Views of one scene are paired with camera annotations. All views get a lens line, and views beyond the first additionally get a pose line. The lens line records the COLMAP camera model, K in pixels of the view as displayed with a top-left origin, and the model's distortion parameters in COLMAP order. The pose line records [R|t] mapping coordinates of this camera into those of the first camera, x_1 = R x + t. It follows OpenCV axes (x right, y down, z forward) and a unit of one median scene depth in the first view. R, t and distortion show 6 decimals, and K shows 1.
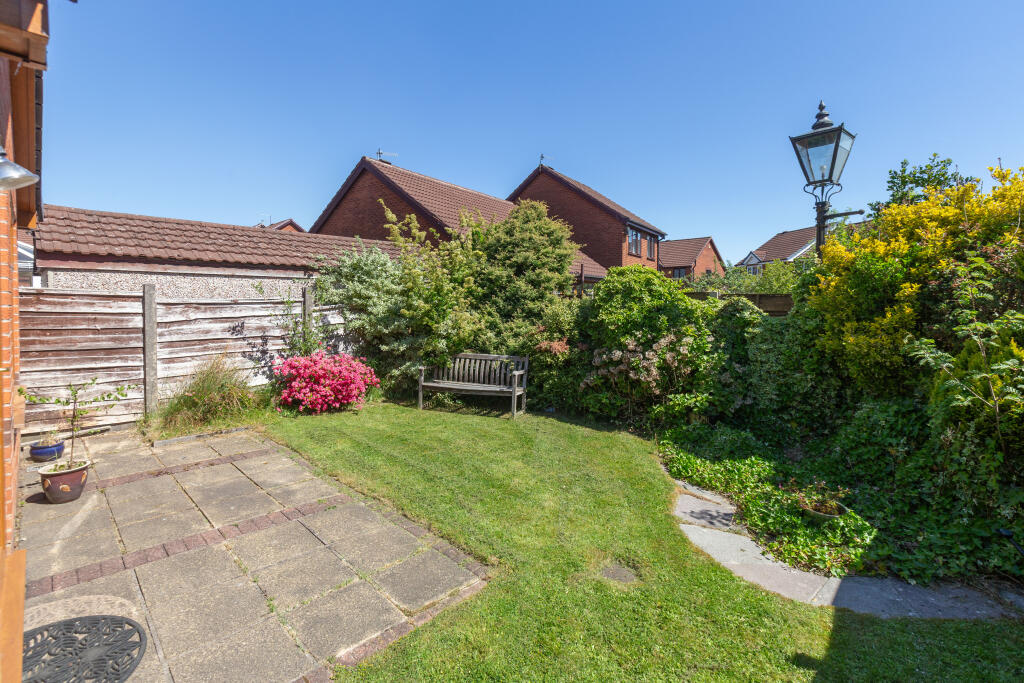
lens RADIAL K [[498.2, 0, 512.1], [0, 498.2, 319.8], [0, 0, 1]] dist [0.002571, 0.000230]
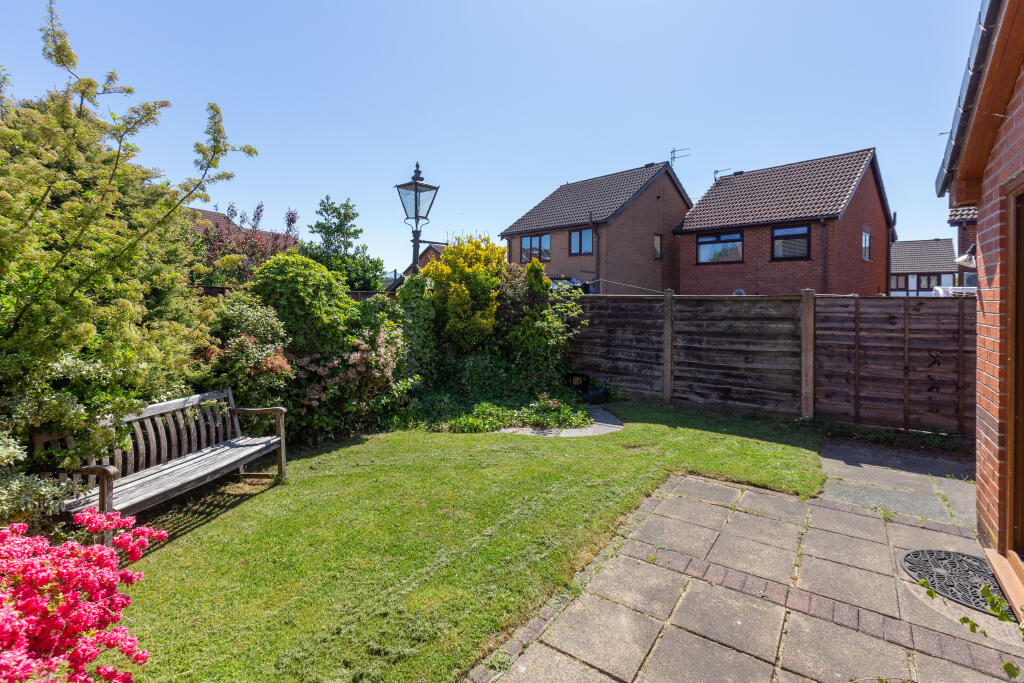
lens RADIAL K [[472.5, 0, 507.1], [0, 472.5, 296.0], [0, 0, 1]] dist [0.000277, 0.000034]
pose [[-0.175687, -0.002221, 0.984444, -0.925042], [0.024425, 0.999680, 0.006614, -0.054408], [-0.984143, 0.025207, -0.175576, 1.155952]]
